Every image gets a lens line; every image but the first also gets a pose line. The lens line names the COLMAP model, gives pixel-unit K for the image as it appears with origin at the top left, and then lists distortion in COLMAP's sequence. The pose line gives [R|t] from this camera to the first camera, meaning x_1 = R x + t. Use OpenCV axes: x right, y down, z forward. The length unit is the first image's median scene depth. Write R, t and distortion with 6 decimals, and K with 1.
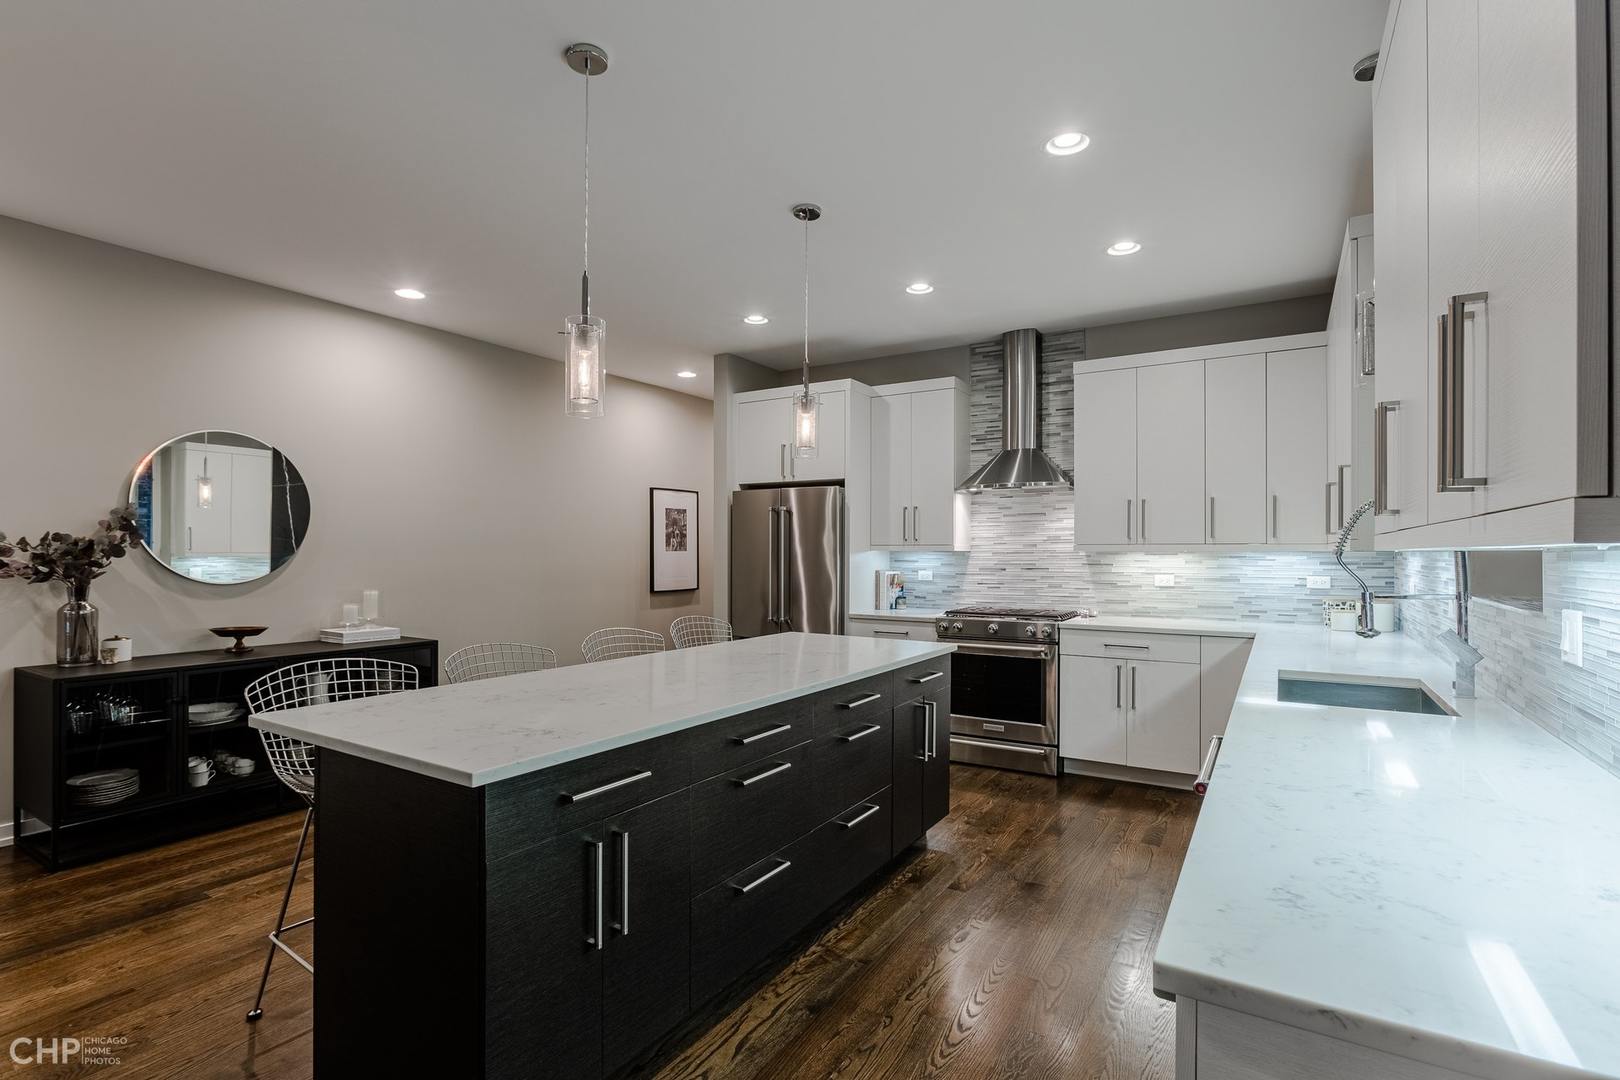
lens RADIAL K [[768.2, 0, 809.3], [0, 768.2, 550.8], [0, 0, 1]] dist [-0.034976, 0.028932]
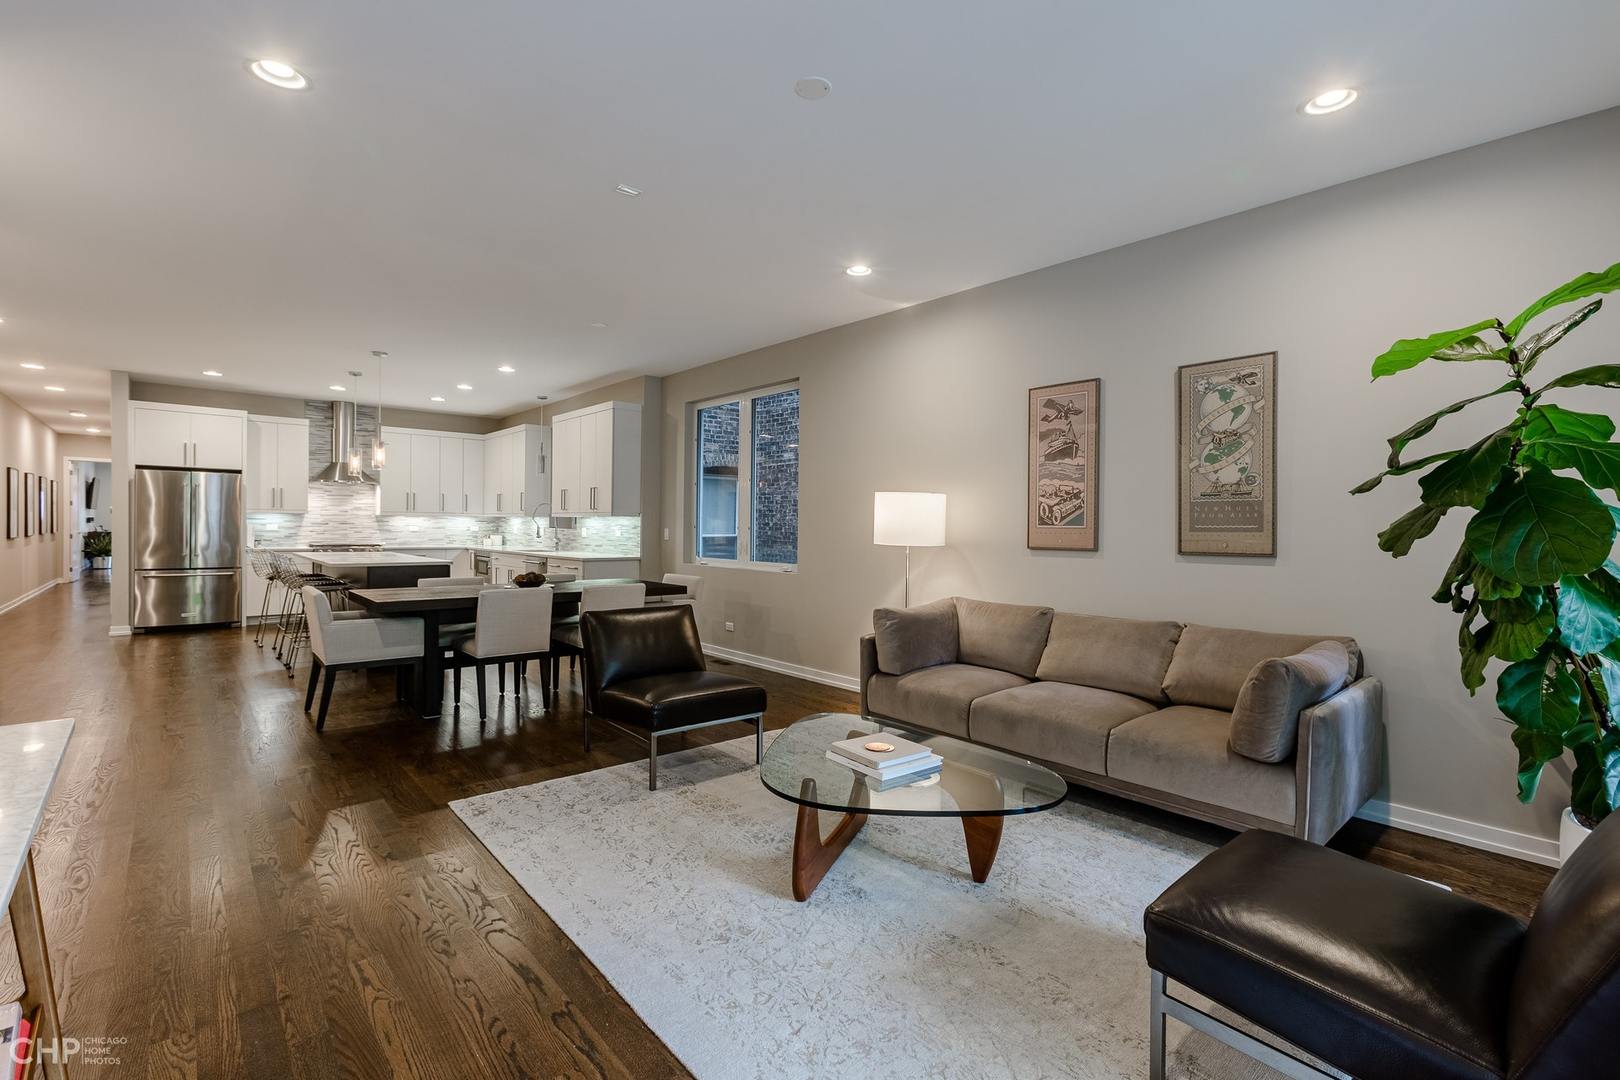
lens RADIAL K [[717.1, 0, 810.0], [0, 717.1, 534.1], [0, 0, 1]] dist [-0.017275, 0.006417]
pose [[0.285583, -0.008858, 0.958313, -1.132962], [-0.014647, 0.999800, 0.013606, 0.008412], [-0.958242, -0.017922, 0.285396, -0.668756]]
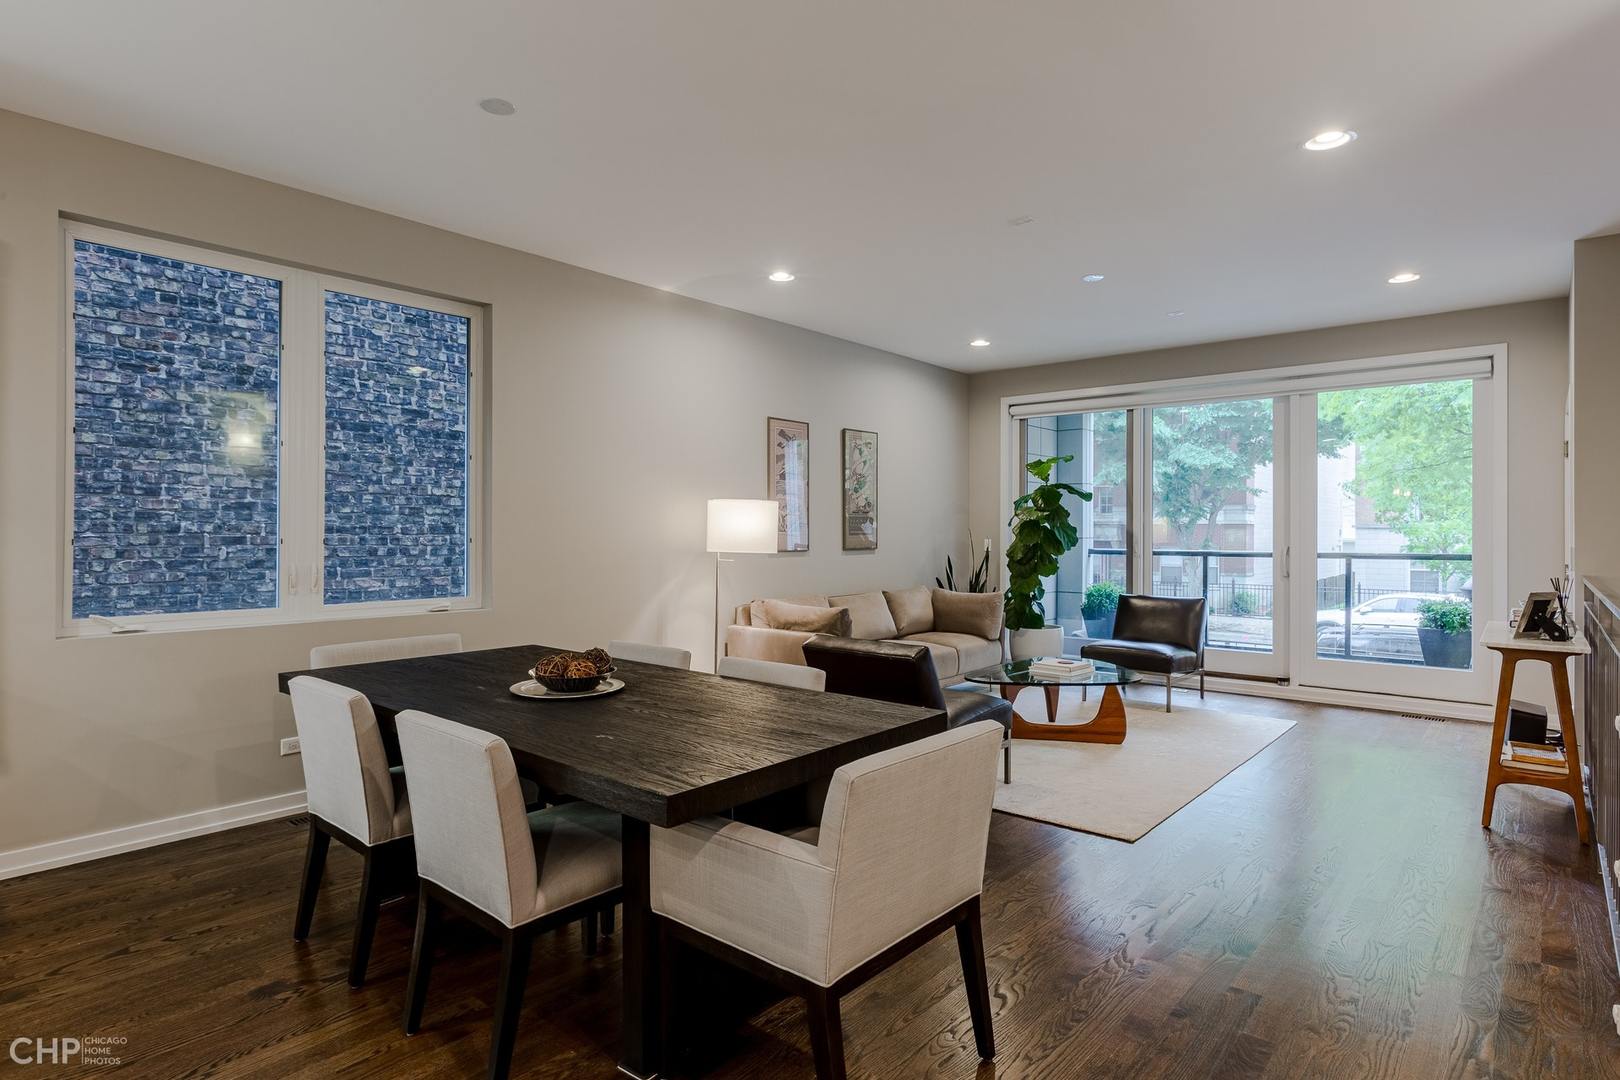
lens RADIAL K [[861.5, 0, 809.5], [0, 861.5, 530.7], [0, 0, 1]] dist [-0.000610, 0.001127]
pose [[-0.988383, -0.004146, 0.151924, -0.486191], [-0.004763, 0.999982, -0.003692, 0.008022], [-0.151906, -0.004373, -0.988385, 0.519822]]
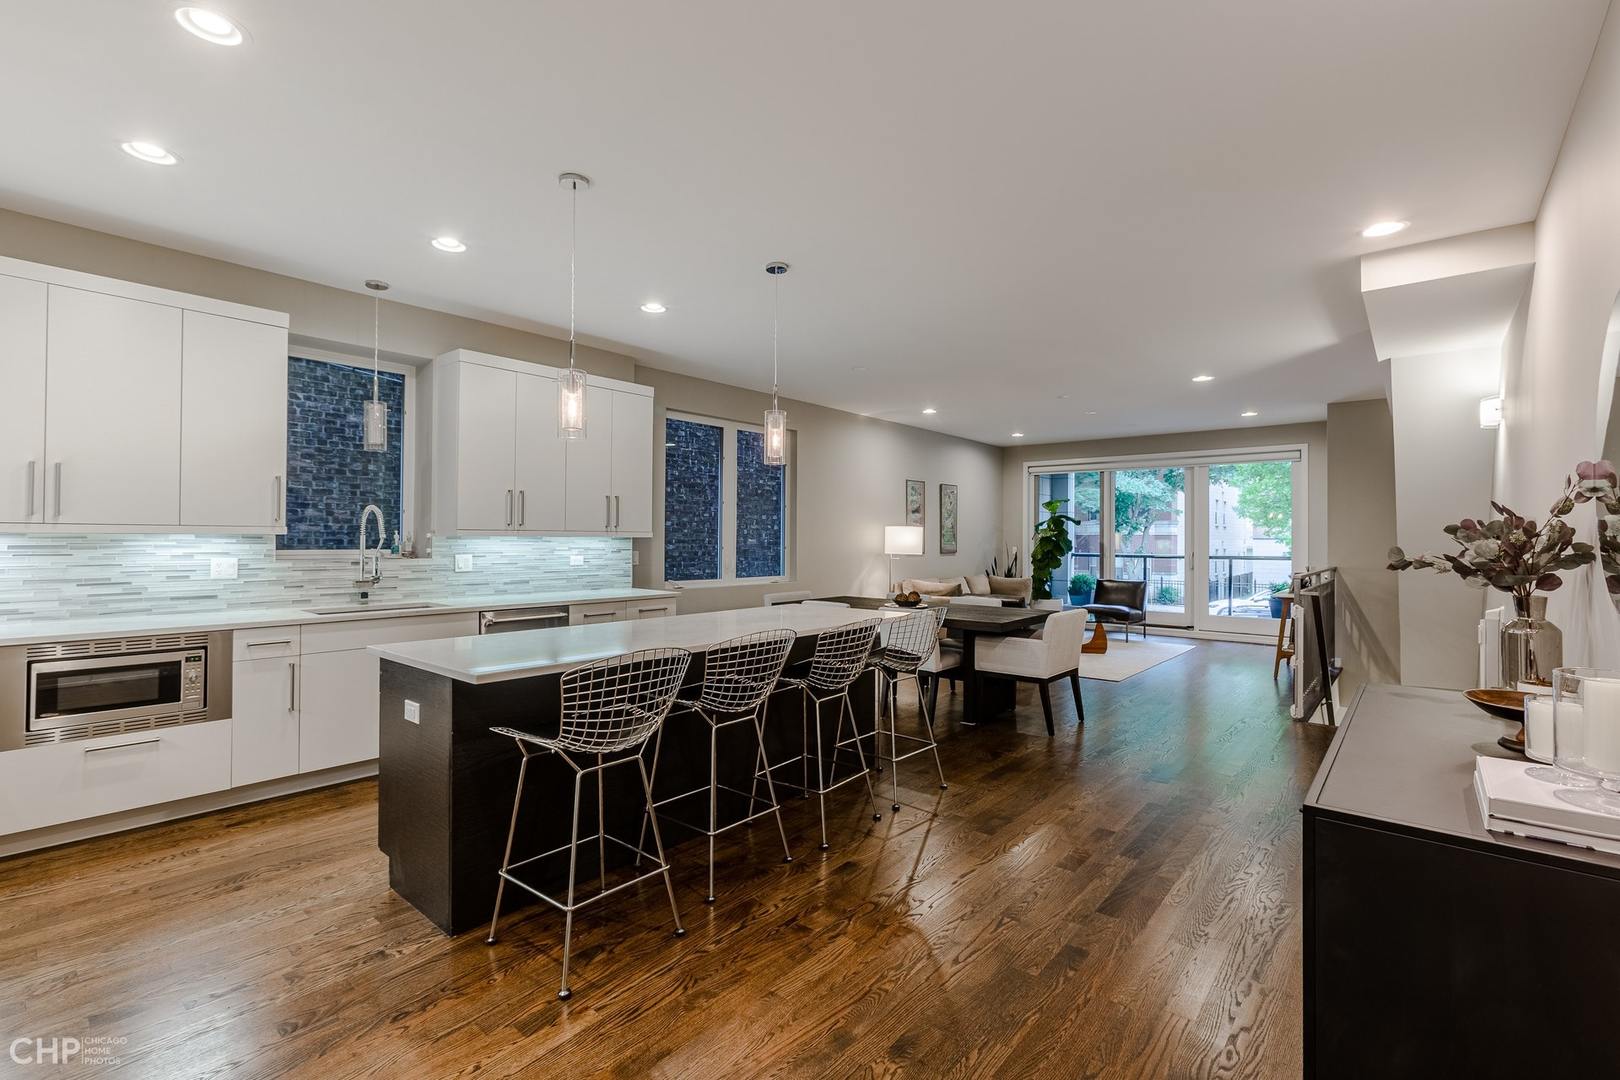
lens RADIAL K [[717.1, 0, 810.0], [0, 717.1, 534.1], [0, 0, 1]] dist [-0.017275, 0.006417]
pose [[-0.988372, -0.006179, 0.151928, -0.278675], [-0.007700, 0.999926, -0.009422, 0.001979], [-0.151859, -0.010482, -0.988347, 1.174025]]
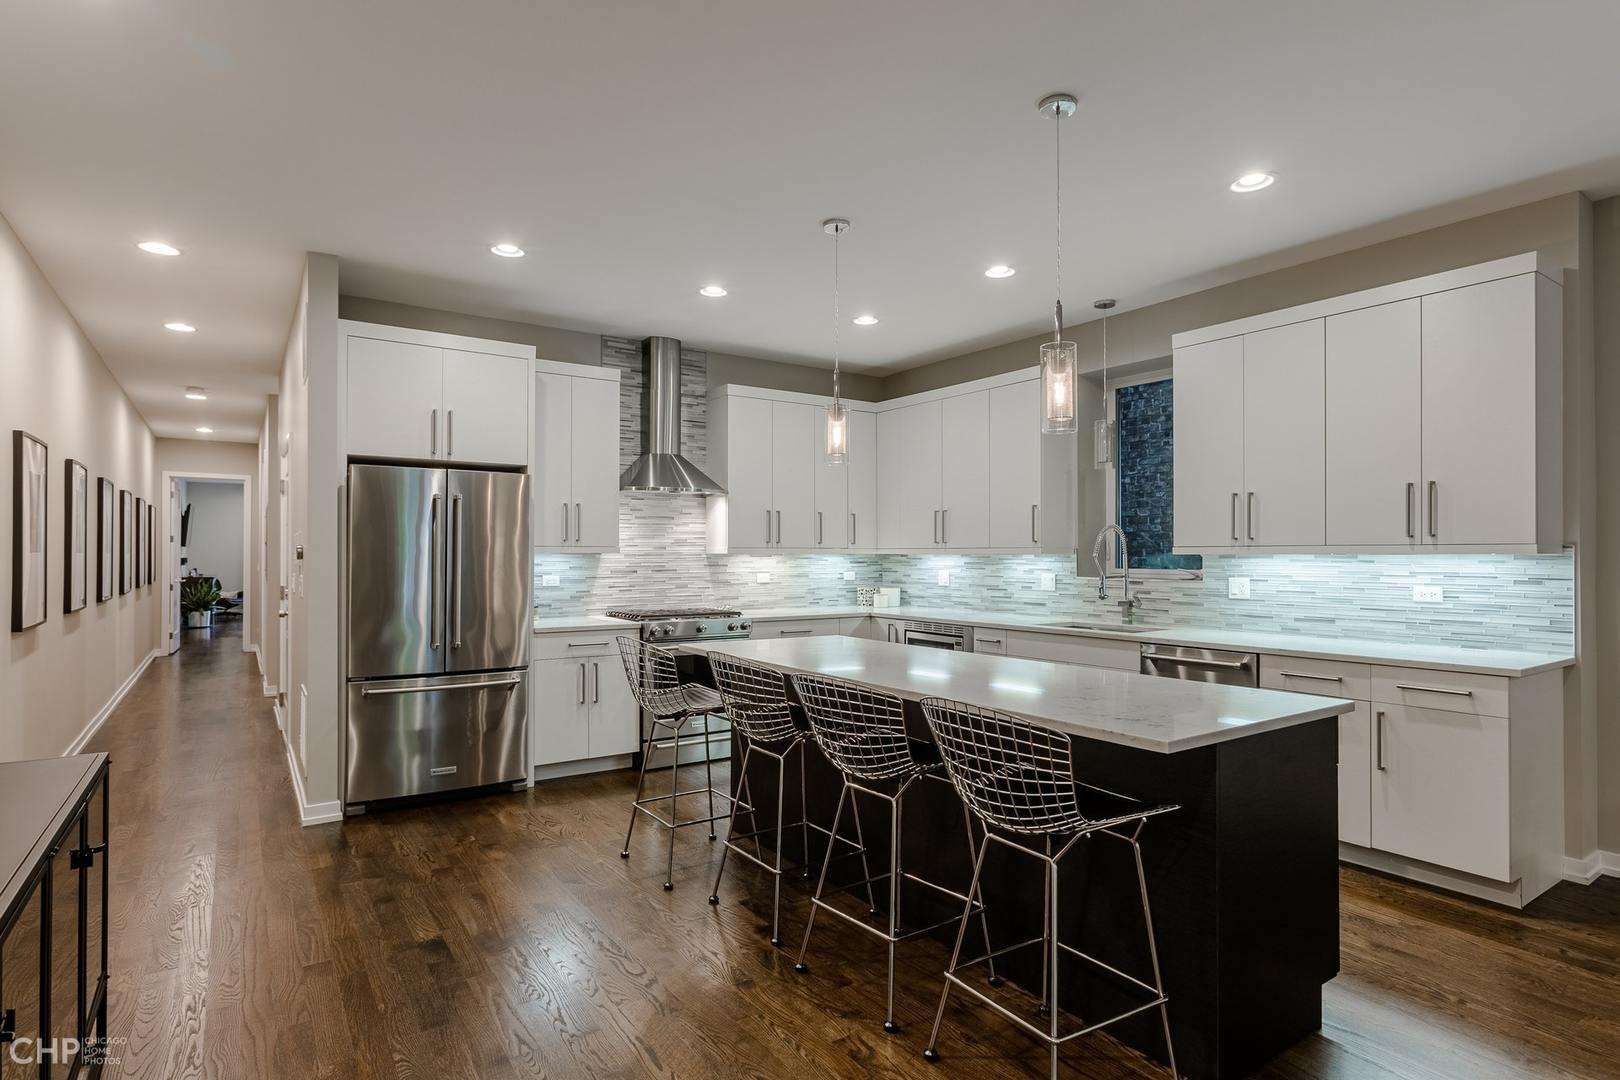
lens RADIAL K [[843.4, 0, 806.2], [0, 843.4, 548.7], [0, 0, 1]] dist [-0.025866, 0.018045]
pose [[0.408469, 0.005563, 0.912755, -0.676989], [-0.003178, 0.999984, -0.004673, -0.001131], [-0.912767, -0.000992, 0.408480, 0.366749]]
